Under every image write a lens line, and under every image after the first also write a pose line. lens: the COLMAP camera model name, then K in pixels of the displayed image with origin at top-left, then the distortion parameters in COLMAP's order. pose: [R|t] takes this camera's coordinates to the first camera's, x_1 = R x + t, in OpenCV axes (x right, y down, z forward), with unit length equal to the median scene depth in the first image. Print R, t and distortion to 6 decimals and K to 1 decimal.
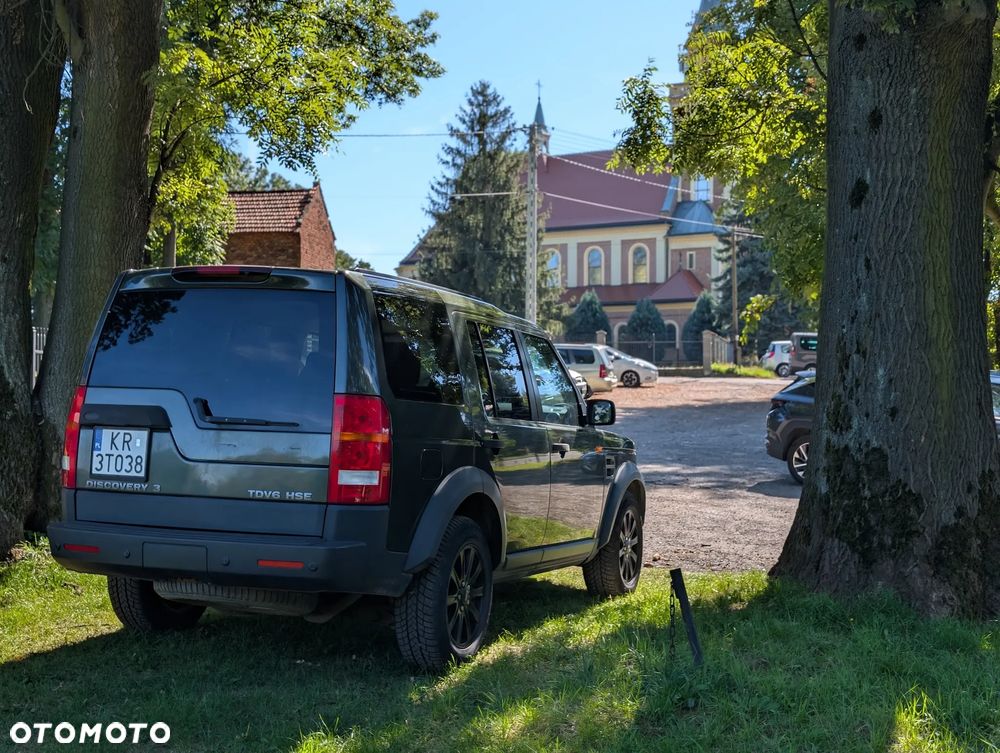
lens RADIAL K [[1414.4, 0, 497.1], [0, 1414.4, 362.7], [0, 0, 1]] dist [0.244148, -1.259704]
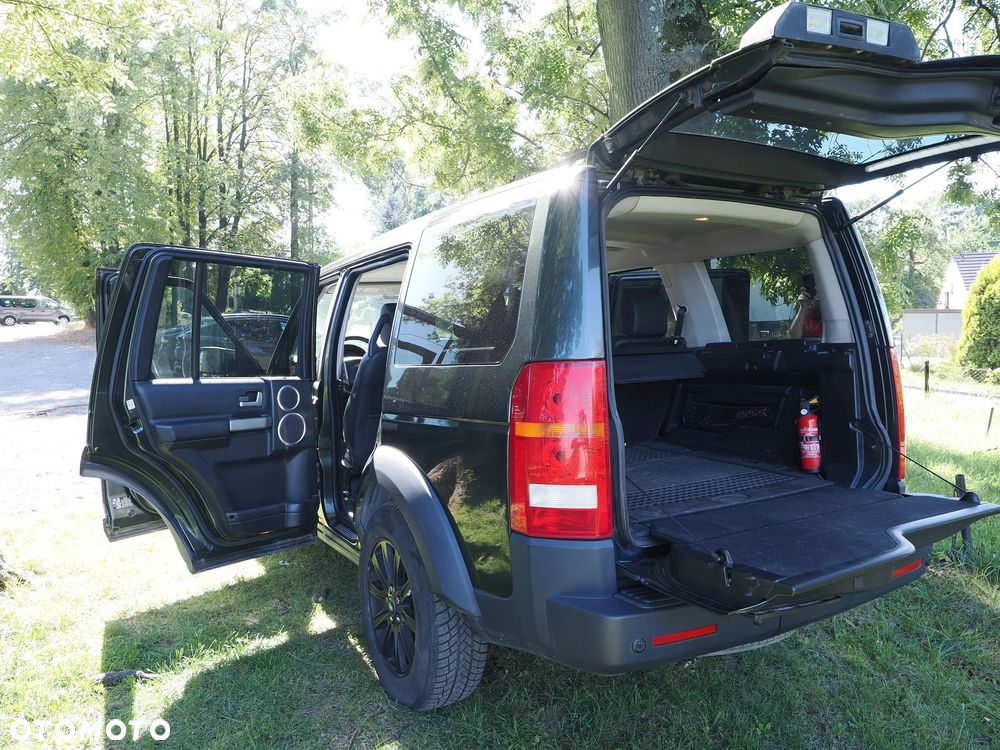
lens RADIAL K [[726.2, 0, 494.9], [0, 726.2, 370.9], [0, 0, 1]] dist [-0.020557, 0.003053]
pose [[0.632346, -0.083562, 0.770166, -0.435563], [0.019935, 0.995592, 0.091652, -0.005301], [-0.774430, -0.042603, 0.631224, 0.684817]]
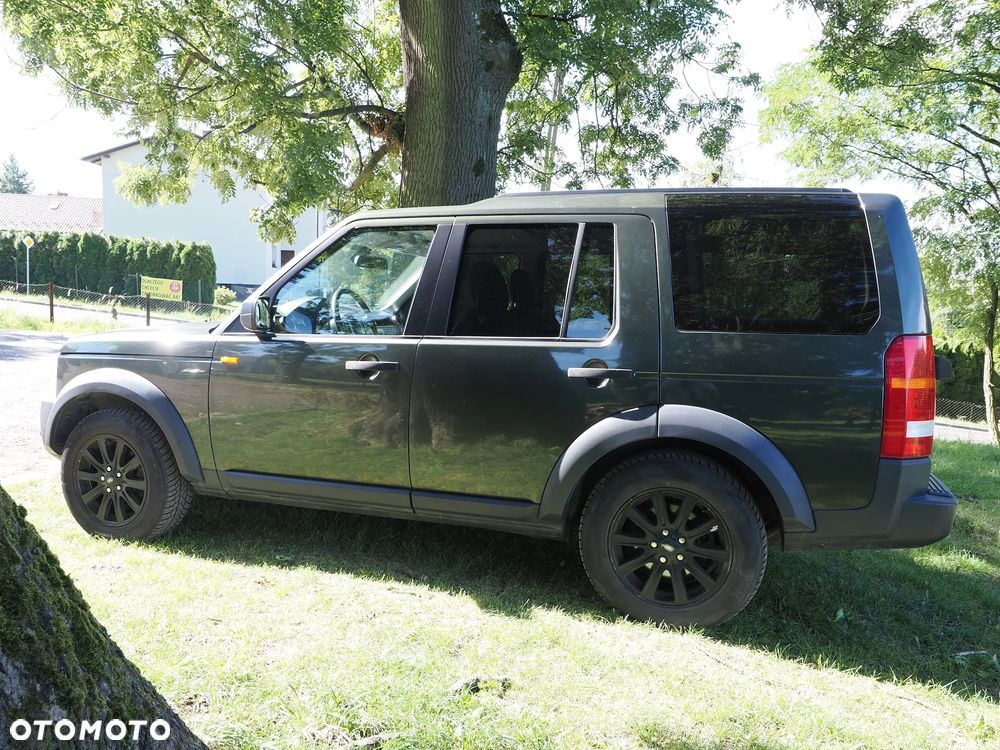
lens RADIAL K [[726.2, 0, 494.9], [0, 726.2, 370.9], [0, 0, 1]] dist [-0.020557, 0.003053]
pose [[-0.052660, -0.126393, 0.990581, -0.564627], [-0.073324, 0.989770, 0.122392, 0.003619], [-0.995917, -0.066188, -0.061389, 1.033086]]
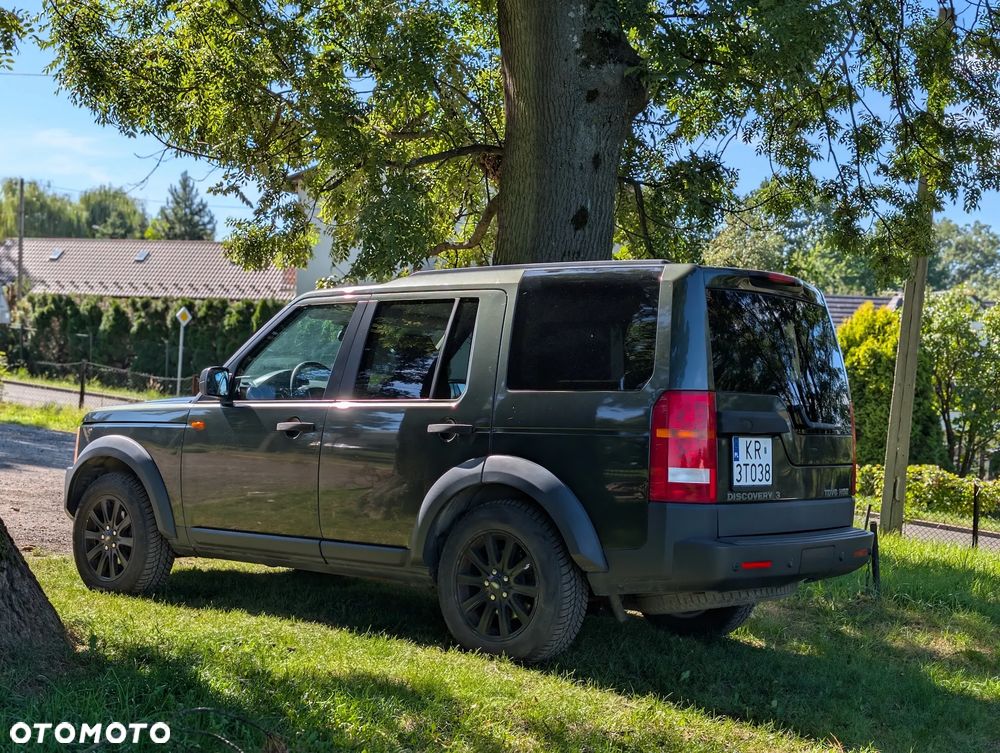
lens RADIAL K [[1414.4, 0, 497.1], [0, 1414.4, 362.7], [0, 0, 1]] dist [0.244148, -1.259704]
pose [[0.314094, 0.004464, 0.949381, -0.965893], [-0.060454, 0.998054, 0.015308, -0.006053], [-0.947465, -0.062202, 0.313753, 0.682137]]
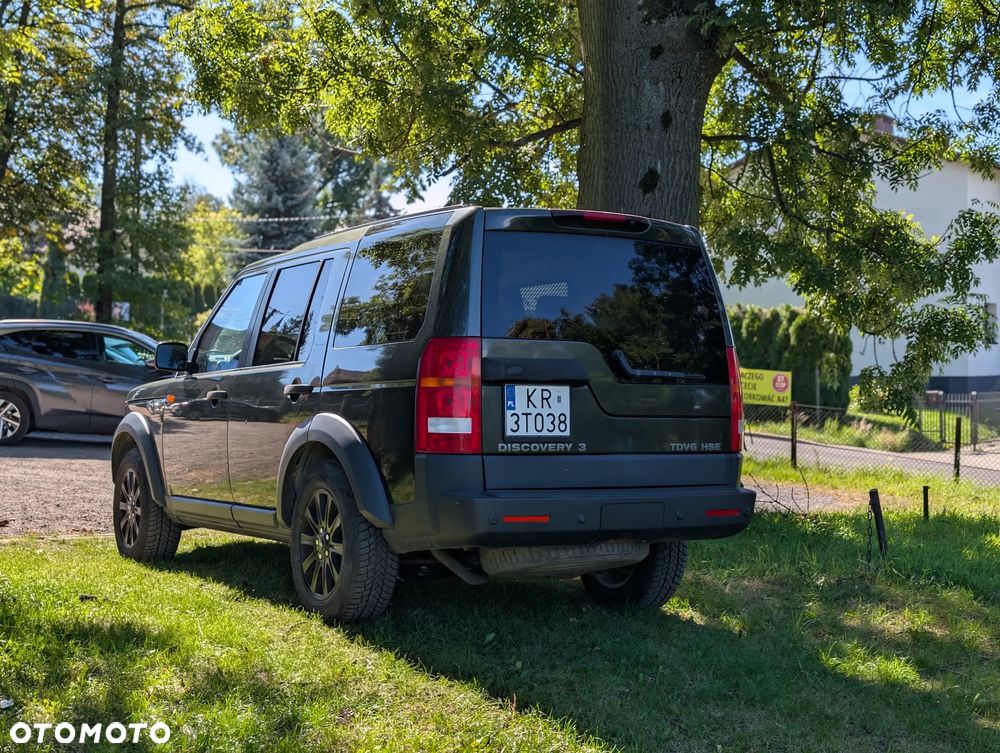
lens RADIAL K [[1414.4, 0, 497.1], [0, 1414.4, 362.7], [0, 0, 1]] dist [0.244148, -1.259704]
pose [[0.616873, -0.006415, 0.787036, -0.776214], [-0.017709, 0.999600, 0.022028, 0.010243], [-0.786863, -0.027526, 0.616513, 0.368532]]
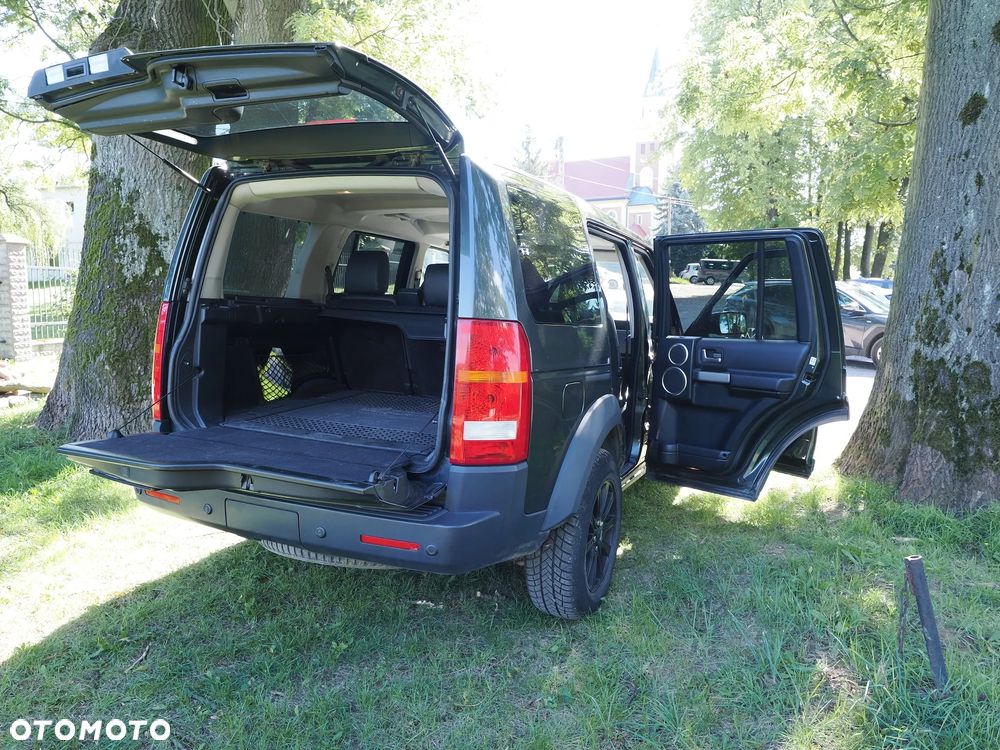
lens RADIAL K [[726.2, 0, 494.9], [0, 726.2, 370.9], [0, 0, 1]] dist [-0.020557, 0.003053]
pose [[0.998775, 0.010746, -0.048294, -0.057748], [-0.004304, 0.991297, 0.131572, -0.000857], [0.049287, -0.131203, 0.990130, 0.466709]]
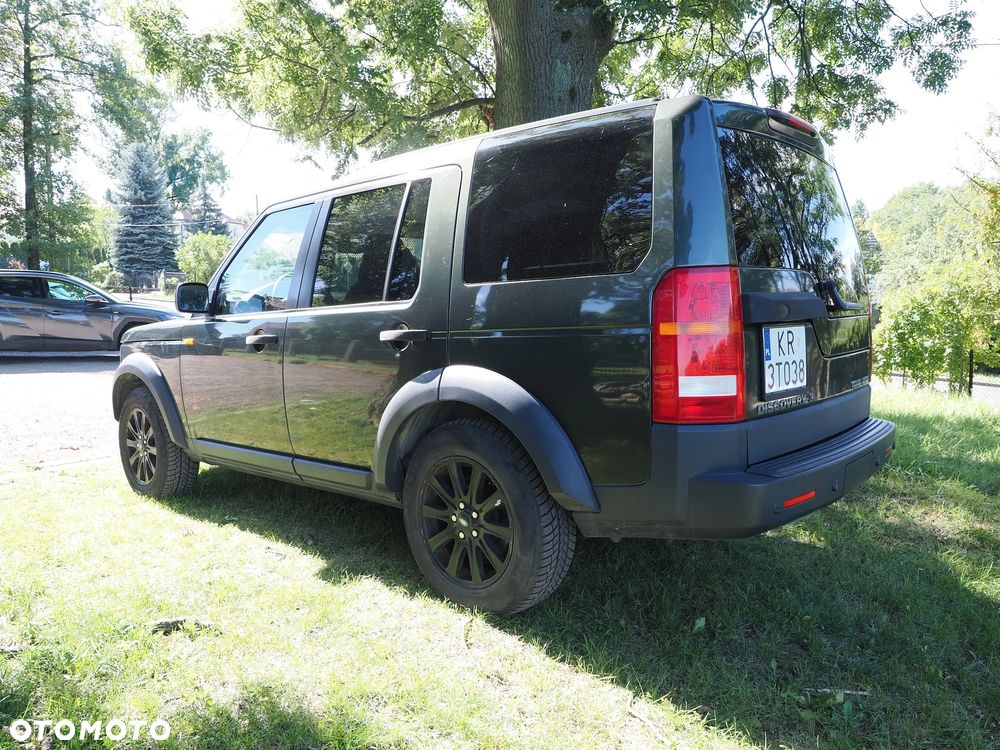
lens RADIAL K [[746.0, 0, 494.7], [0, 746.0, 373.2], [0, 0, 1]] dist [-0.017683, 0.002134]
pose [[0.362036, -0.124049, 0.923873, -0.524339], [0.000150, 0.991113, 0.133019, 0.015843], [-0.932164, -0.048019, 0.358837, 0.788698]]
